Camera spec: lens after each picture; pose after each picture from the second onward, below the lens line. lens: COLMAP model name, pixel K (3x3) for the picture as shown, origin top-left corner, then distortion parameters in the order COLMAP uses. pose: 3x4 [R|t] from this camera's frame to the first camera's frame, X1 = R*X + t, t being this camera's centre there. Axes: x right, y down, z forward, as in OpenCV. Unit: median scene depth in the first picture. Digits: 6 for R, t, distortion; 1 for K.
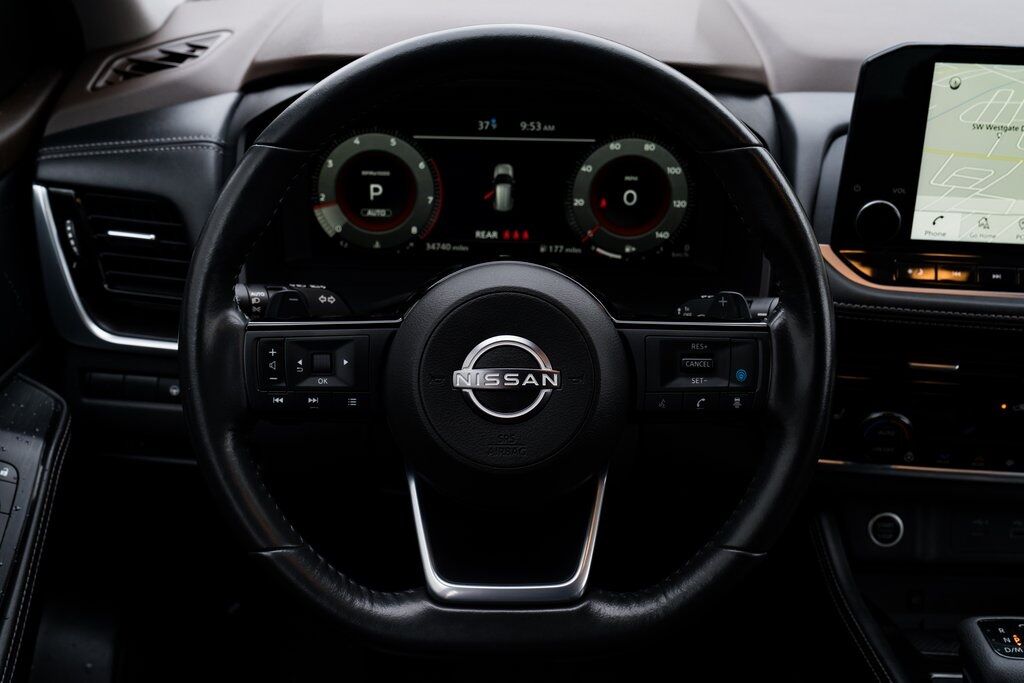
lens RADIAL K [[1297.0, 0, 513.2], [0, 1297.0, 347.7], [0, 0, 1]] dist [0.035079, 0.000000]
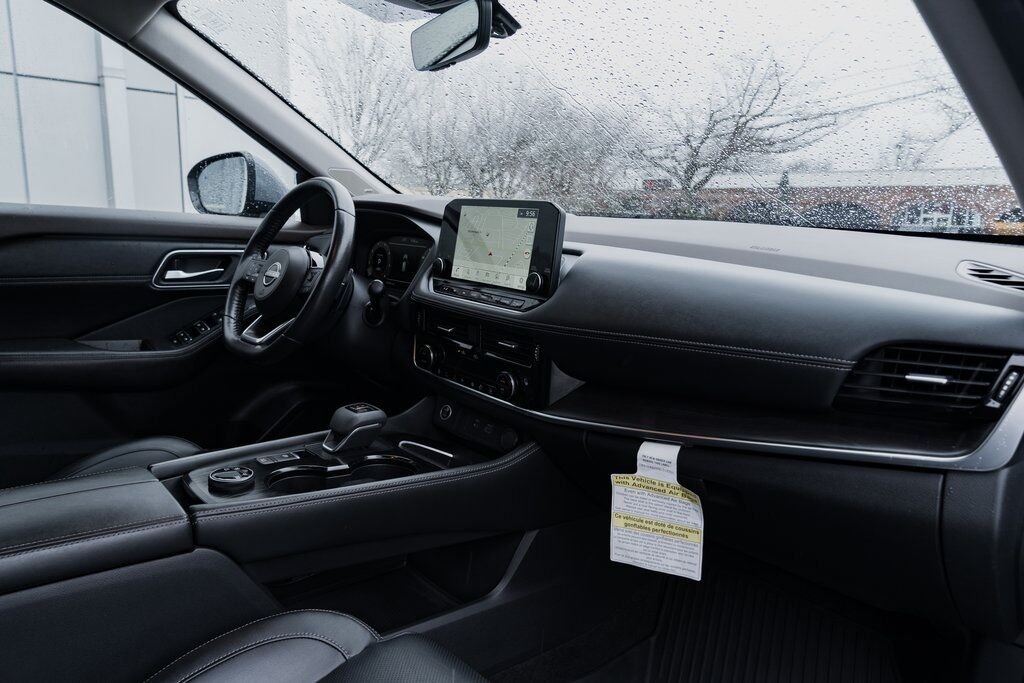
lens RADIAL K [[703.4, 0, 512.1], [0, 703.4, 345.7], [0, 0, 1]] dist [-0.023242, 0.018377]
pose [[0.667034, 0.143471, -0.731082, 1.251493], [-0.346365, 0.928508, -0.133806, 0.158270], [0.659619, 0.342474, 0.669040, 0.220531]]
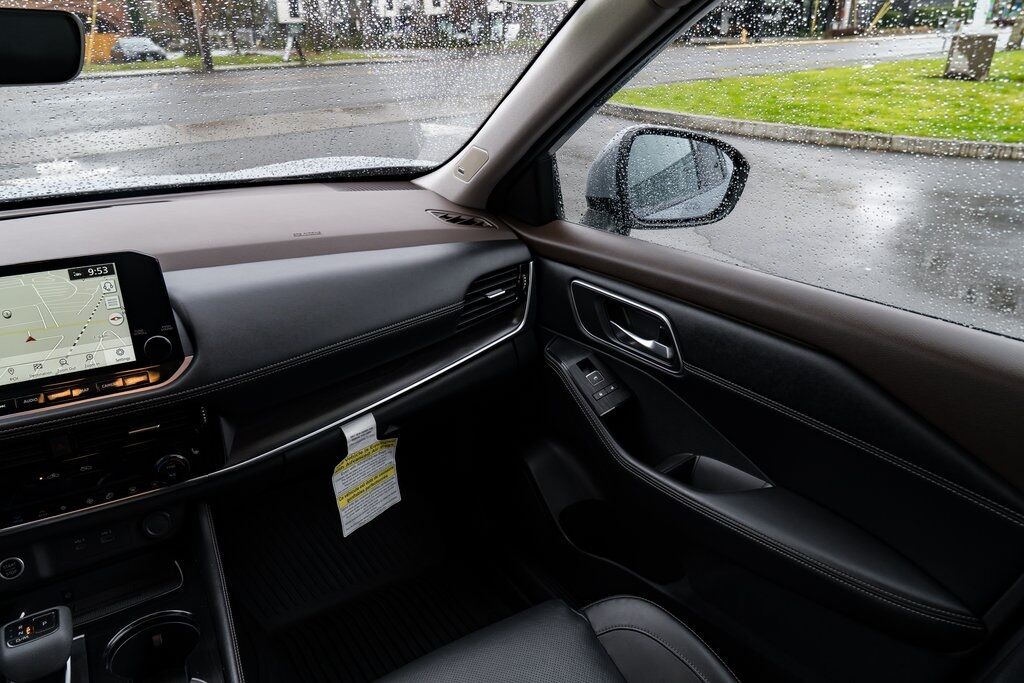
lens RADIAL K [[703.4, 0, 506.7], [0, 703.4, 348.5], [0, 0, 1]] dist [-0.023242, 0.018377]
pose [[0.845391, -0.240746, 0.476818, 0.461604], [0.255930, 0.966096, 0.034023, 0.006401], [-0.468843, 0.093269, 0.878343, -0.062499]]
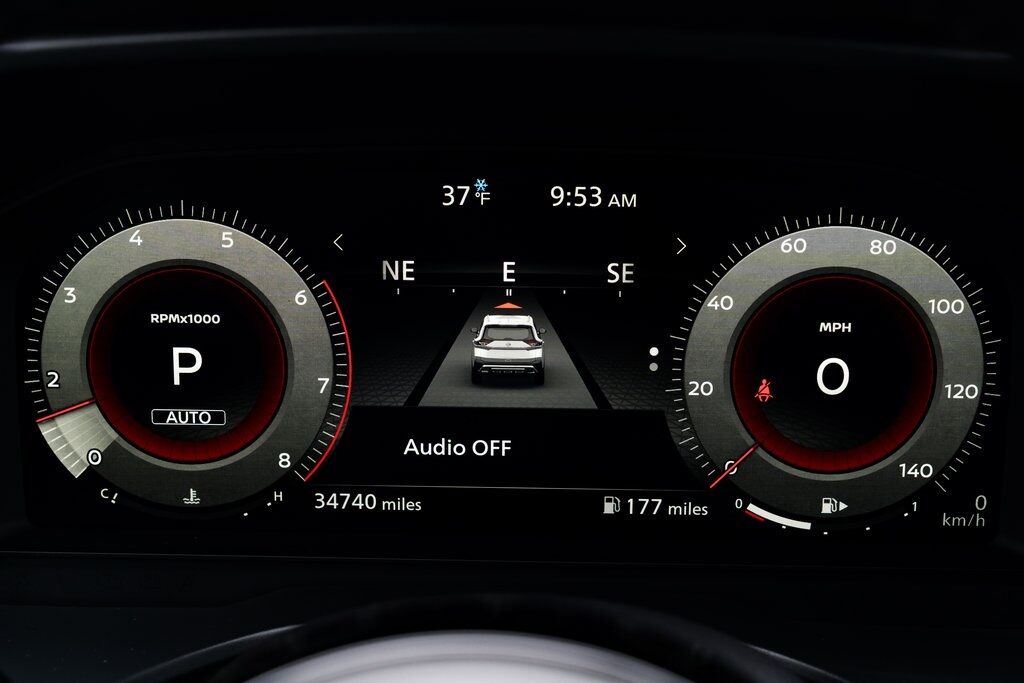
lens RADIAL K [[1544.5, 0, 514.6], [0, 1544.5, 339.3], [0, 0, 1]] dist [0.016228, 0.000000]
pose [[0.999169, -0.006547, -0.040223, 0.013360], [0.001459, 0.992125, -0.125243, -0.068920], [0.040726, 0.125081, 0.991310, 0.537349]]
